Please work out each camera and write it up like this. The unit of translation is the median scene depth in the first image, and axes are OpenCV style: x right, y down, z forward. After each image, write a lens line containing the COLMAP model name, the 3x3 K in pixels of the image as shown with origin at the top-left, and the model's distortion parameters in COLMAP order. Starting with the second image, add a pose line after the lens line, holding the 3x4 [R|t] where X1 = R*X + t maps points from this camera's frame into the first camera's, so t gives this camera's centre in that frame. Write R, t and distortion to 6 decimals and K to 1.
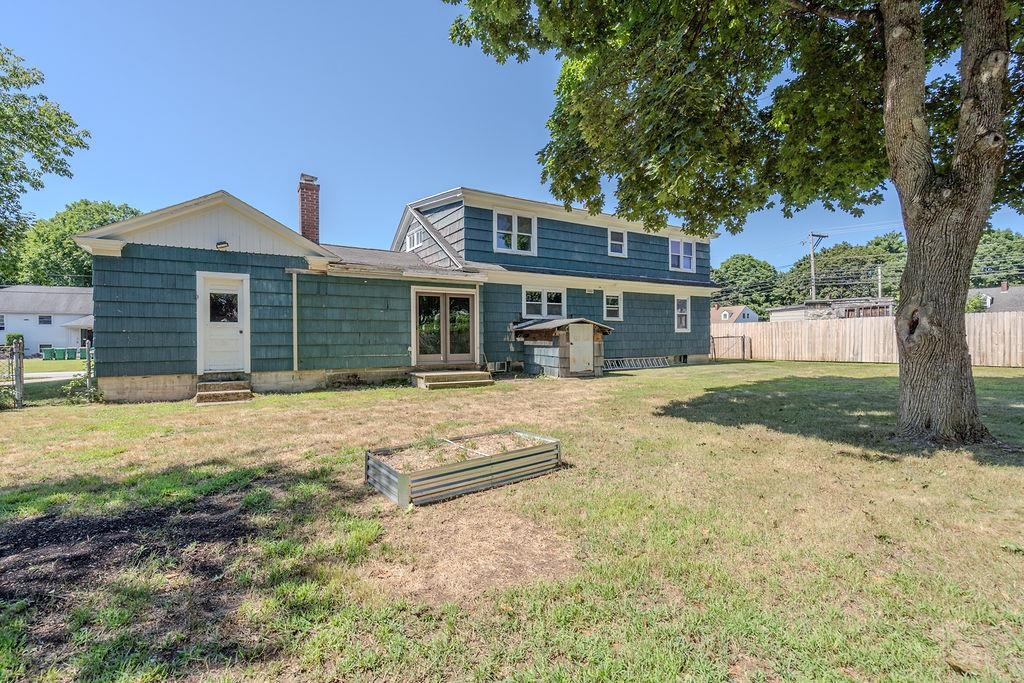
lens RADIAL K [[464.6, 0, 515.5], [0, 464.6, 334.5], [0, 0, 1]] dist [0.001159, 0.000258]
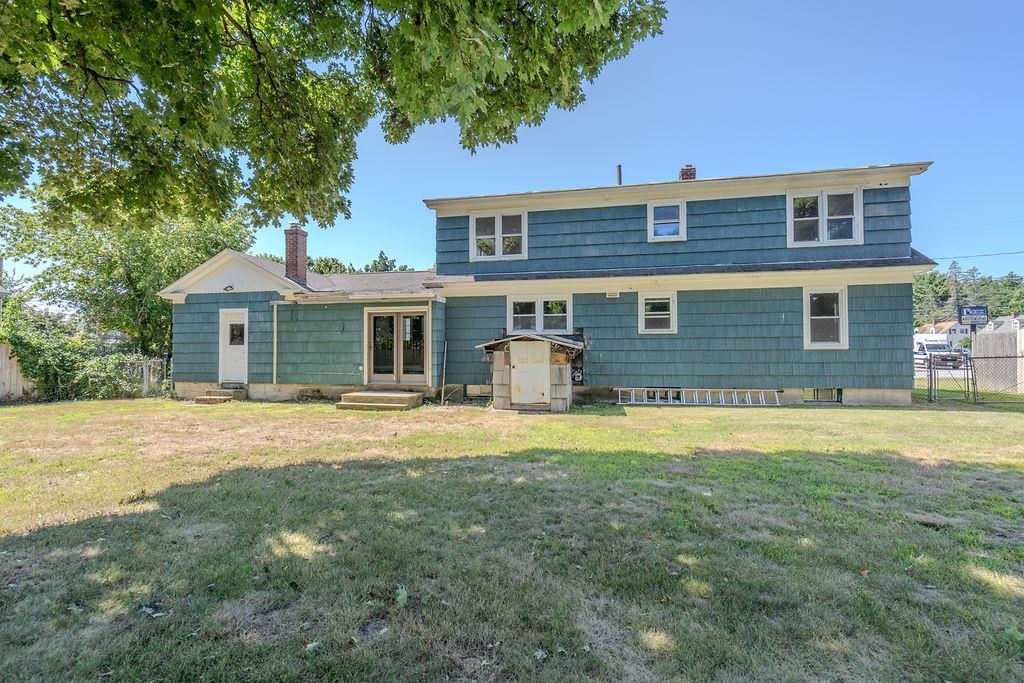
lens RADIAL K [[464.6, 0, 518.8], [0, 464.6, 339.0], [0, 0, 1]] dist [0.001159, 0.000258]
pose [[0.728277, -0.019250, -0.685013, 0.650060], [0.002862, 0.999682, -0.025049, -0.006377], [0.685277, 0.016282, 0.728100, 0.425903]]
